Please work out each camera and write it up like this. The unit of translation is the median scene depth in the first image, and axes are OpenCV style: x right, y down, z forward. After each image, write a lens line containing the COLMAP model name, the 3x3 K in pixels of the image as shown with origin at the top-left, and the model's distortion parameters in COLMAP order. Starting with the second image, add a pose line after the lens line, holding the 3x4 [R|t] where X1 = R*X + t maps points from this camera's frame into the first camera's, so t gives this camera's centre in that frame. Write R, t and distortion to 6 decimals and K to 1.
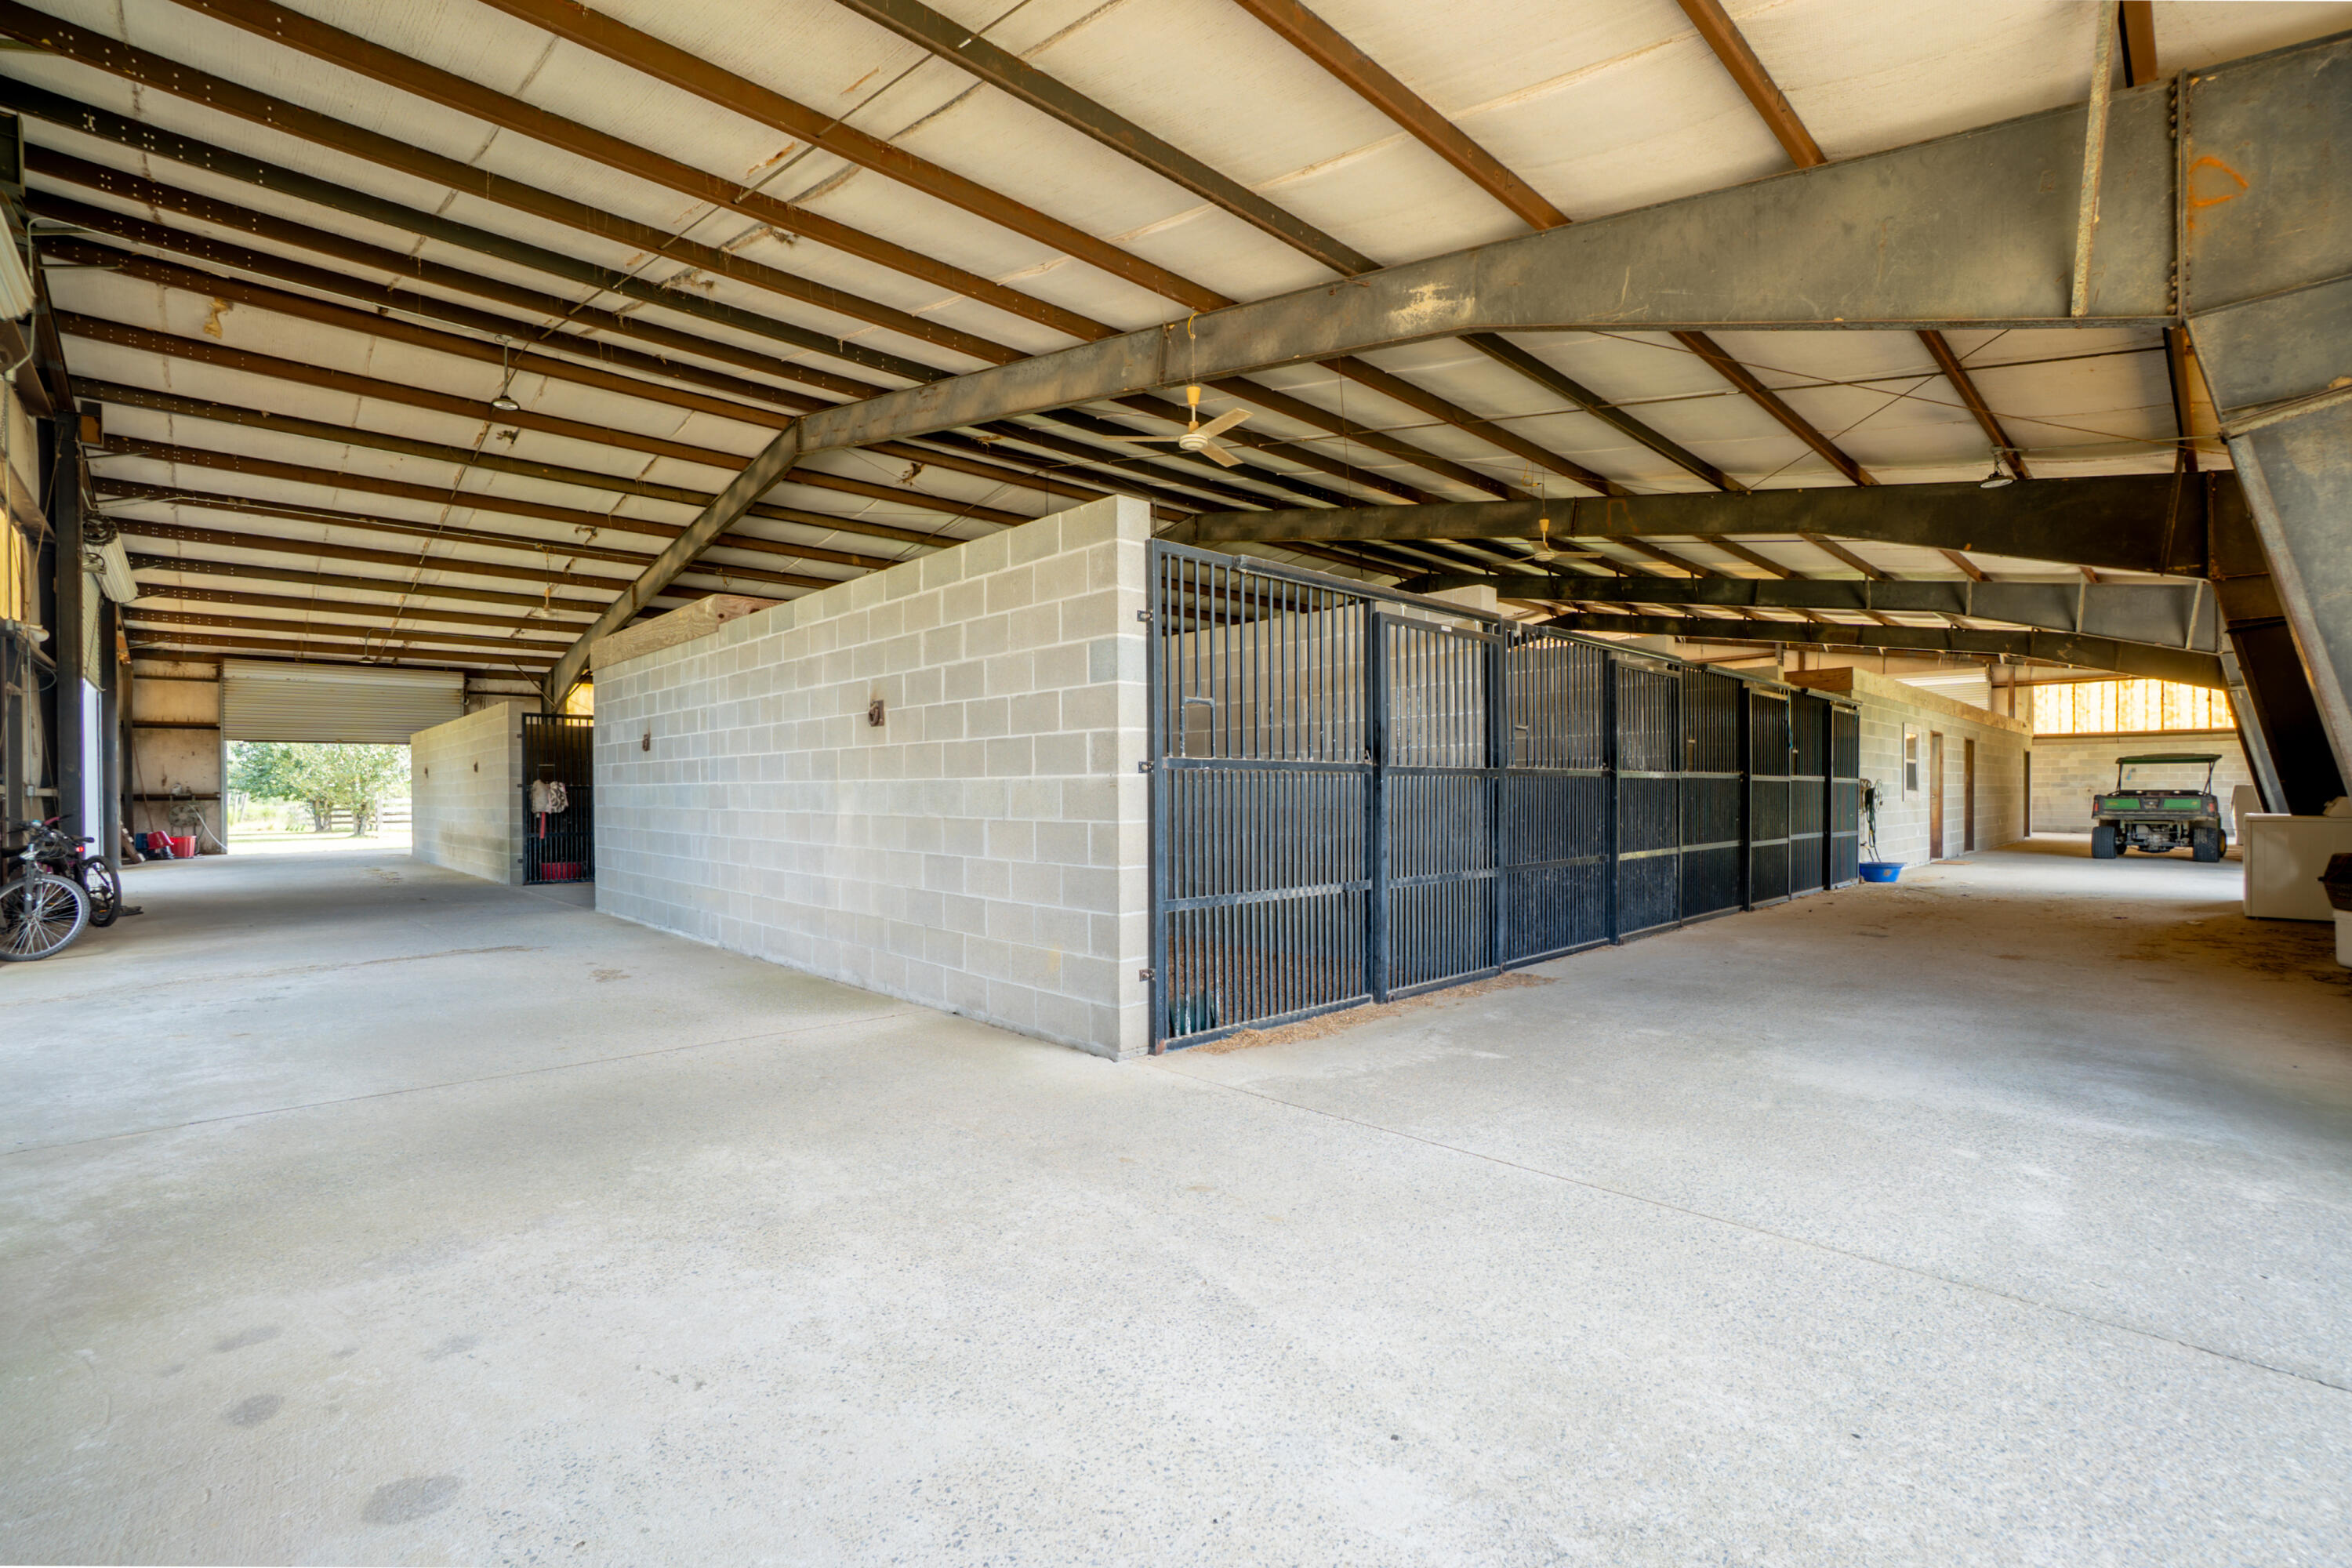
lens RADIAL K [[1028.1, 0, 1201.4], [0, 1028.1, 776.5], [0, 0, 1]] dist [-0.000369, -0.000063]
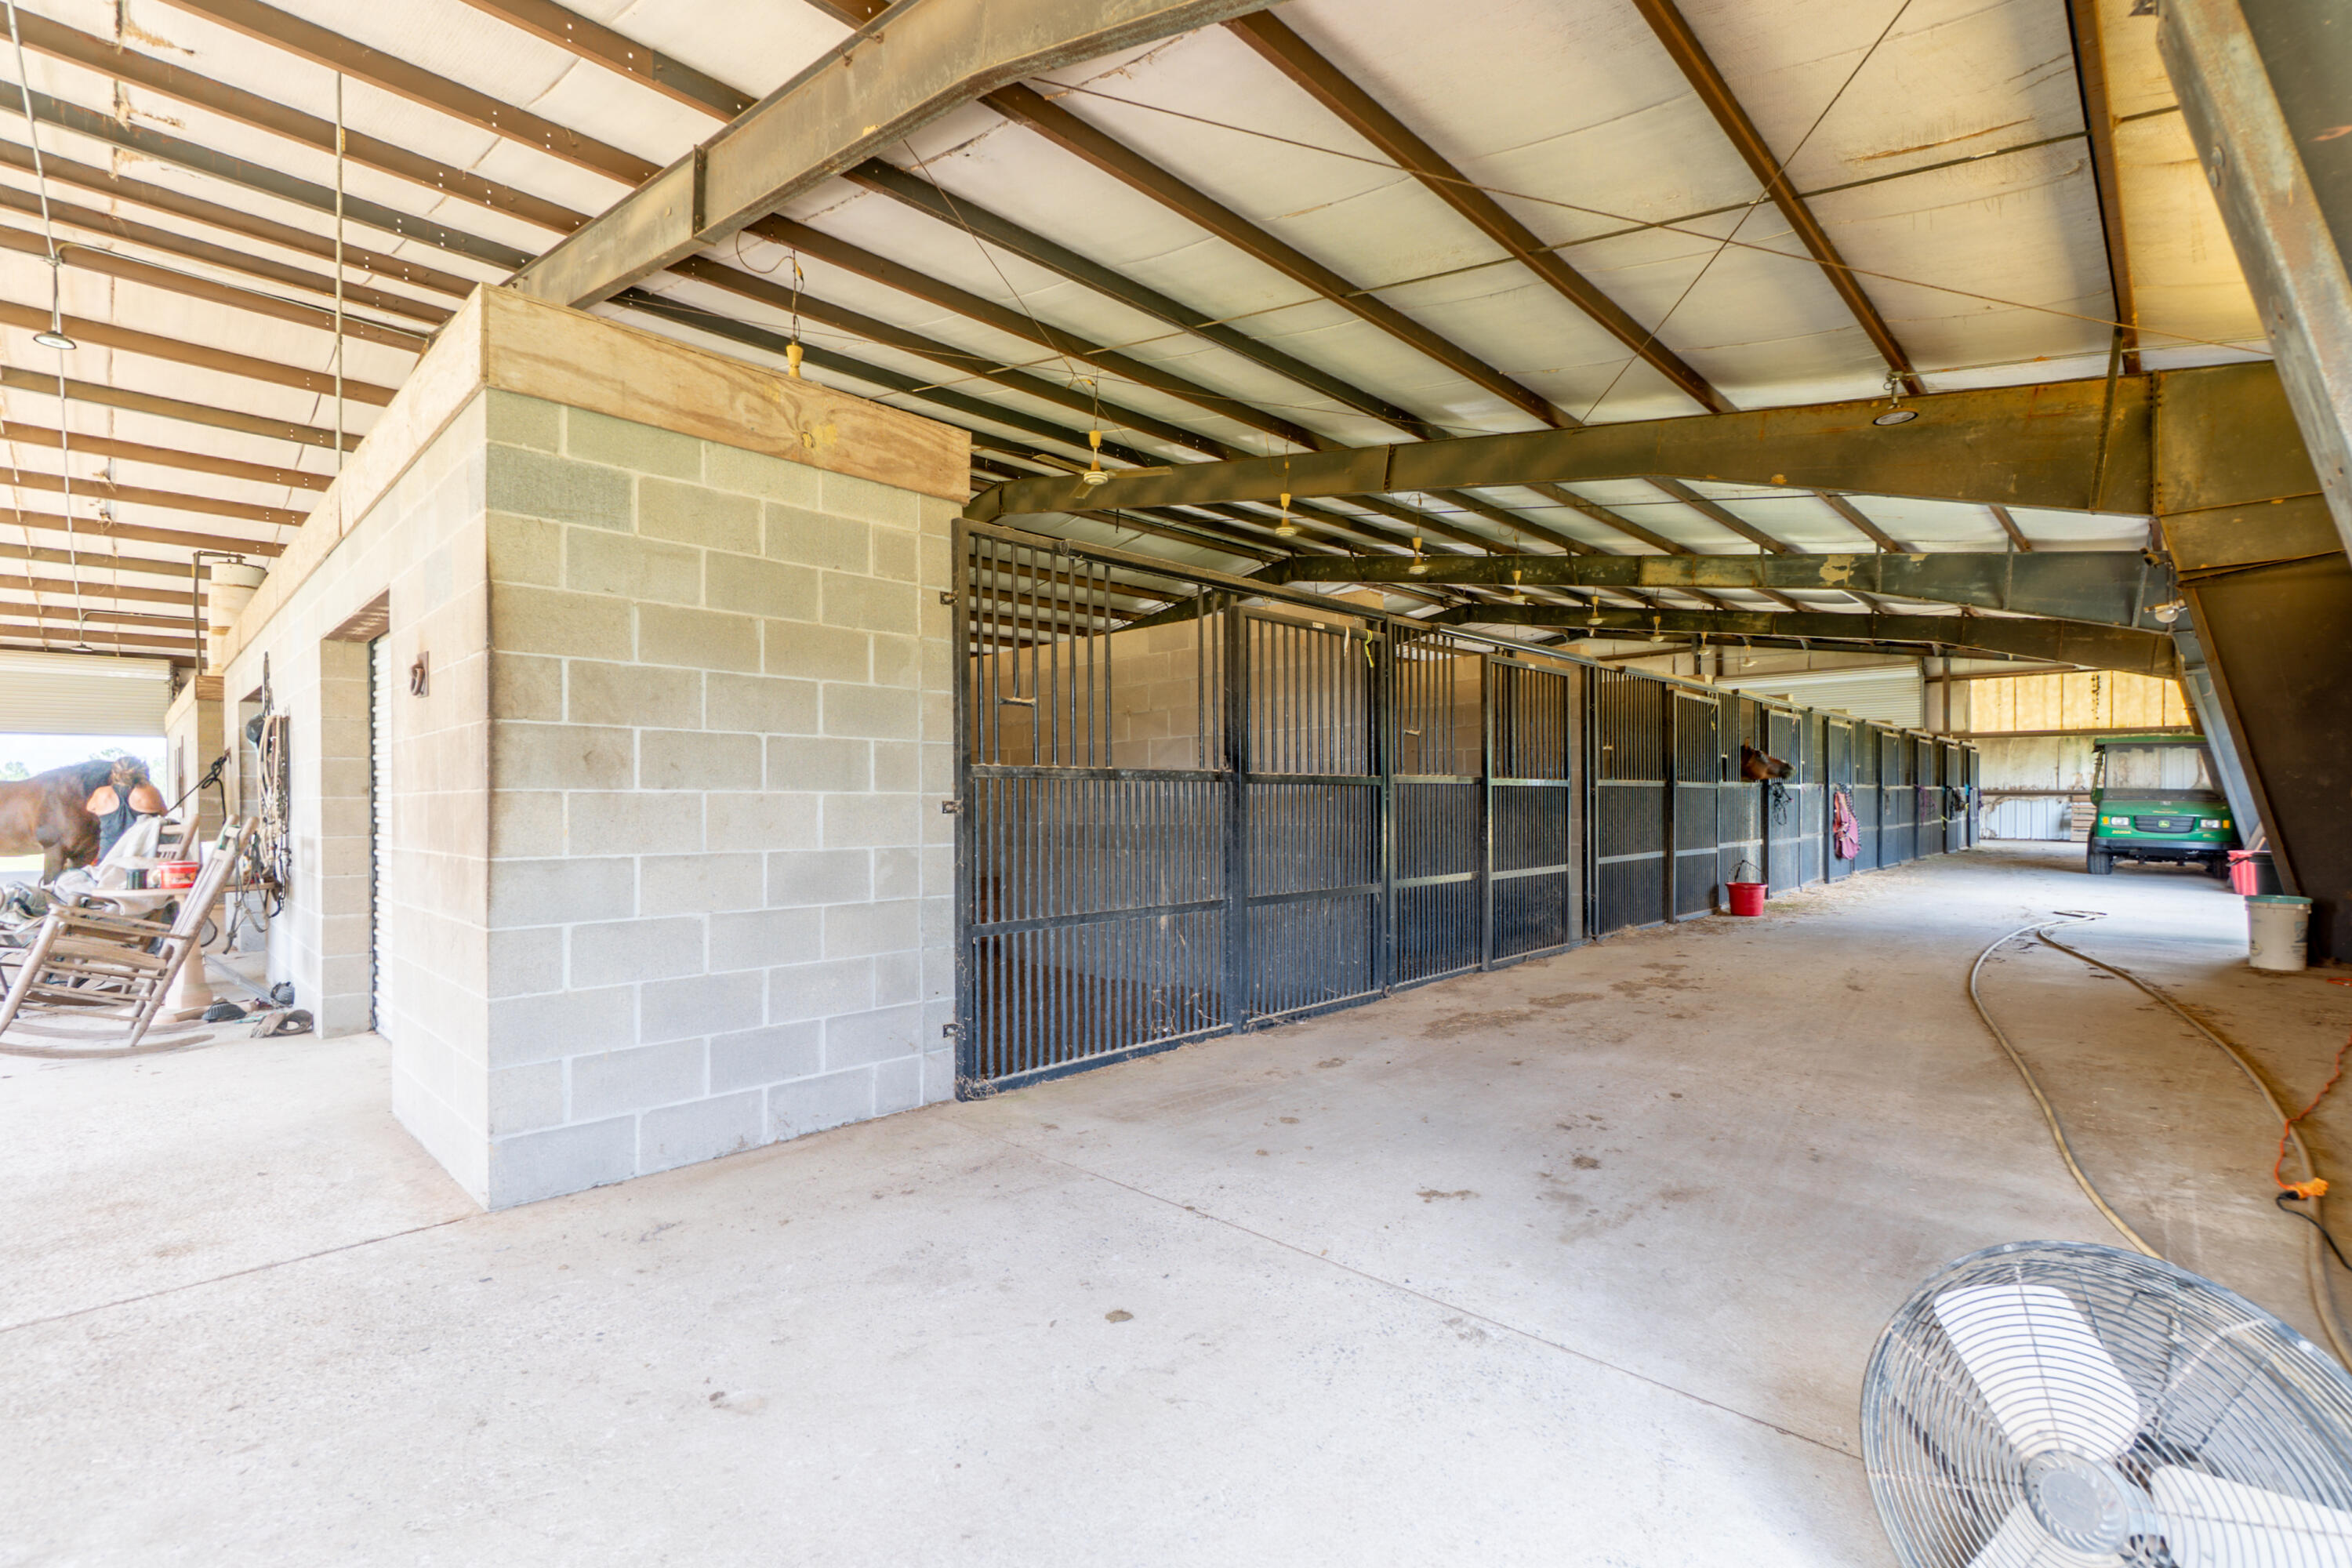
lens RADIAL K [[1028.1, 0, 1150.3], [0, 1028.1, 796.0], [0, 0, 1]] dist [-0.000369, -0.000063]
pose [[0.999979, -0.004689, -0.004363, 0.147481], [0.004735, 0.999933, 0.010566, 0.001250], [0.004313, -0.010586, 0.999935, 0.145216]]
